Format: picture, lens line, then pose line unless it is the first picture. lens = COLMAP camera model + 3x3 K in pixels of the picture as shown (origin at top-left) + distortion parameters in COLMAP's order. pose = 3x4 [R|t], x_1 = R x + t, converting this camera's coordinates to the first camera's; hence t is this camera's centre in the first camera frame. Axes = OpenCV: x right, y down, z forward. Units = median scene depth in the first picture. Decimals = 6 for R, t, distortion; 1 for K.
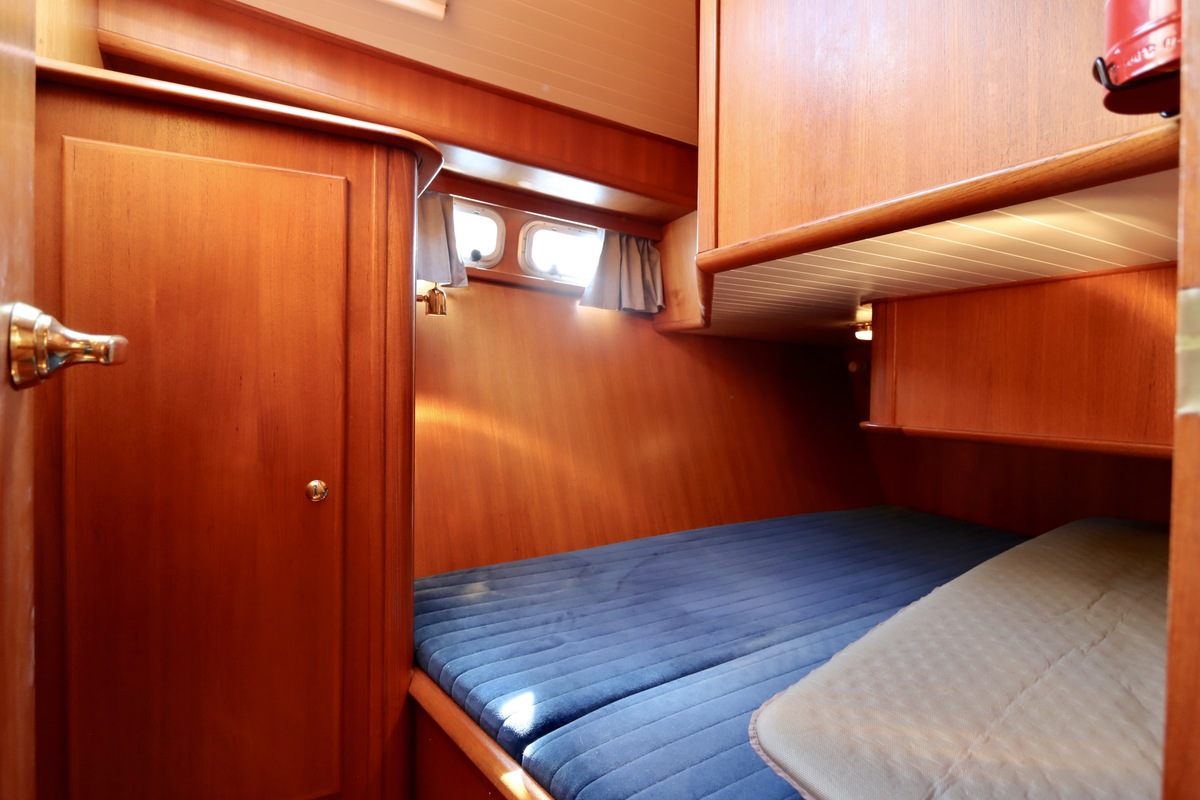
lens RADIAL K [[604.0, 0, 606.3], [0, 604.0, 389.1], [0, 0, 1]] dist [-0.014834, -0.000554]
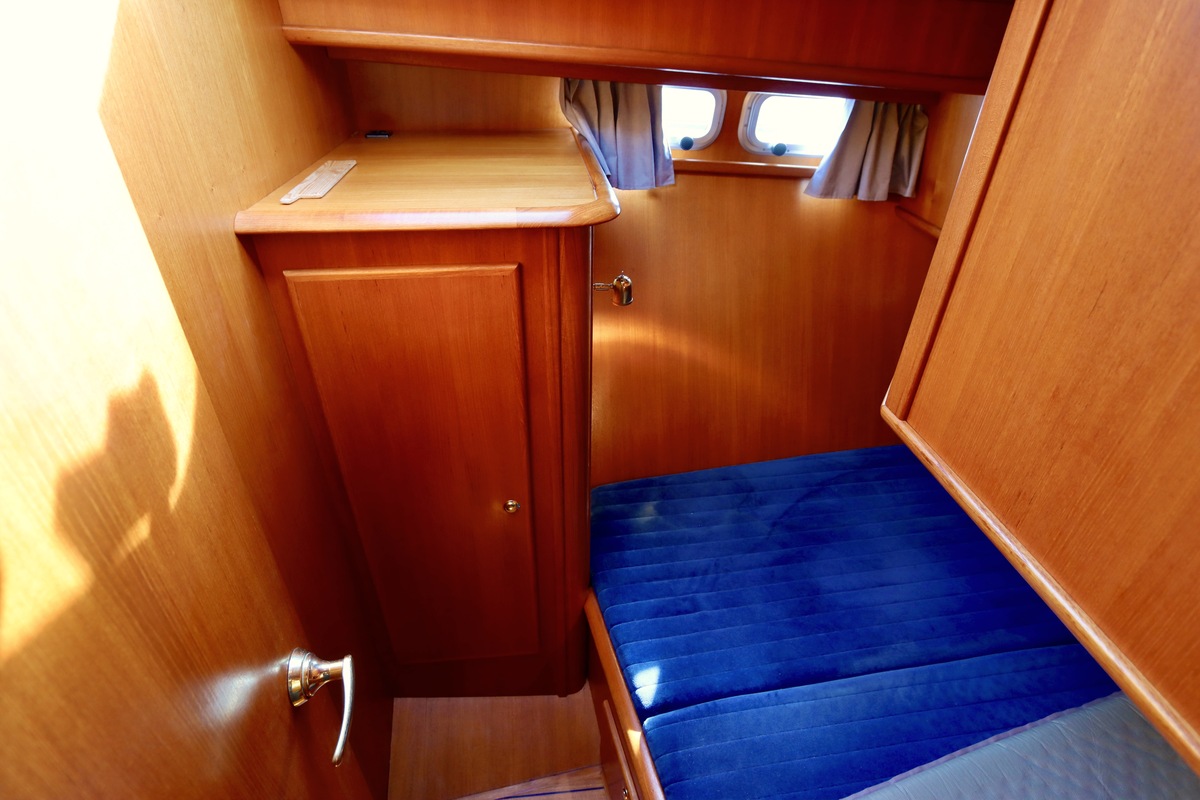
lens RADIAL K [[604.0, 0, 606.3], [0, 604.0, 389.1], [0, 0, 1]] dist [-0.014834, -0.000554]
pose [[0.923234, 0.213646, -0.319366, 0.035823], [-0.014908, 0.850458, 0.525832, -0.437484], [0.383949, -0.480704, 0.788357, 0.115318]]
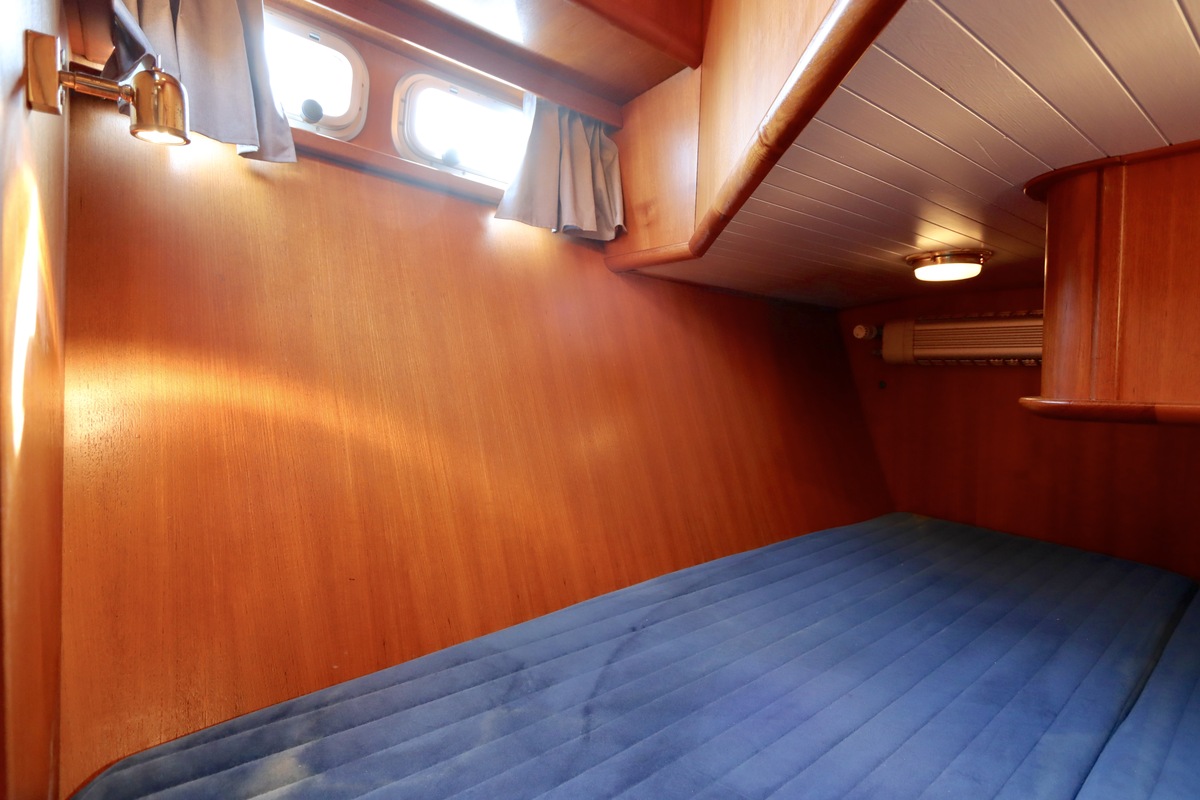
lens RADIAL K [[613.2, 0, 601.0], [0, 613.2, 391.4], [0, 0, 1]] dist [-0.016013, -0.000303]
pose [[0.988798, -0.002813, 0.149236, -0.039391], [-0.000242, 0.999791, 0.020447, 0.034220], [-0.149263, -0.020254, 0.988590, 0.453029]]
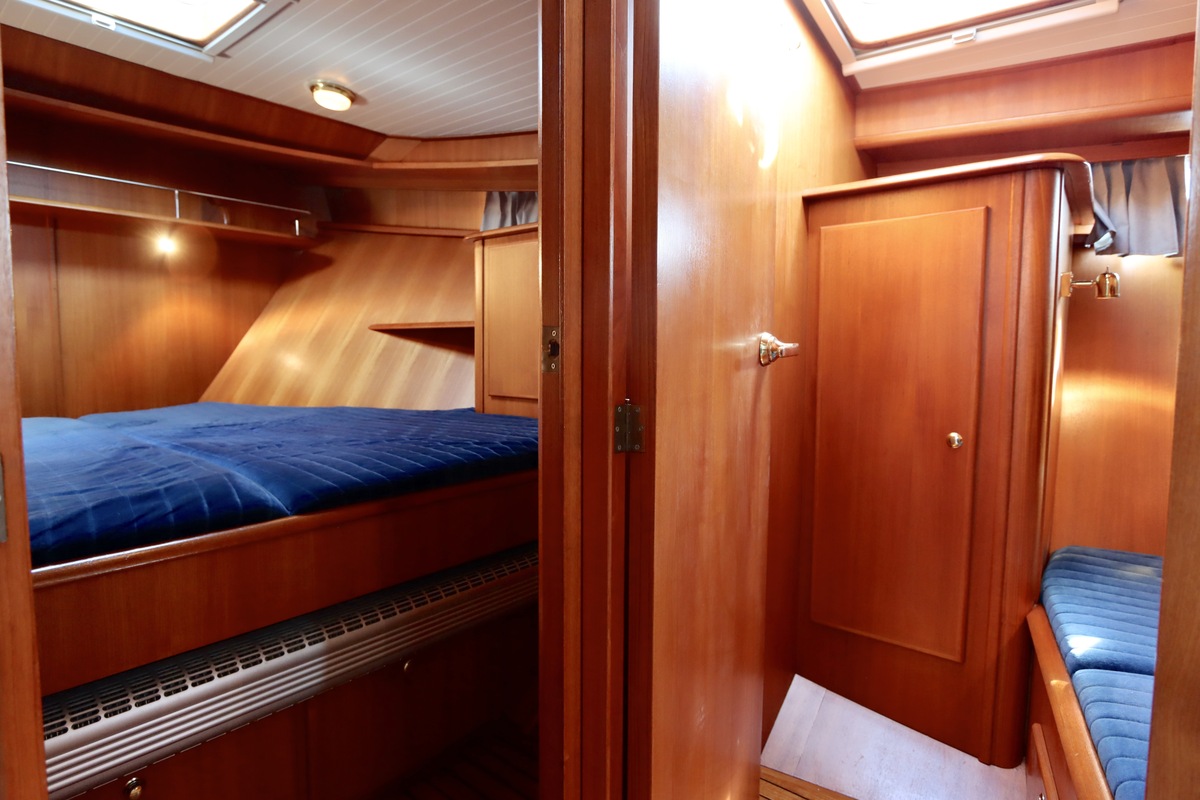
lens RADIAL K [[613.2, 0, 601.0], [0, 613.2, 391.4], [0, 0, 1]] dist [-0.016013, -0.000303]
pose [[0.356336, 0.054102, -0.932790, 0.327568], [-0.012246, 0.998507, 0.053236, -0.005580], [0.934278, -0.007546, 0.356467, -0.161329]]
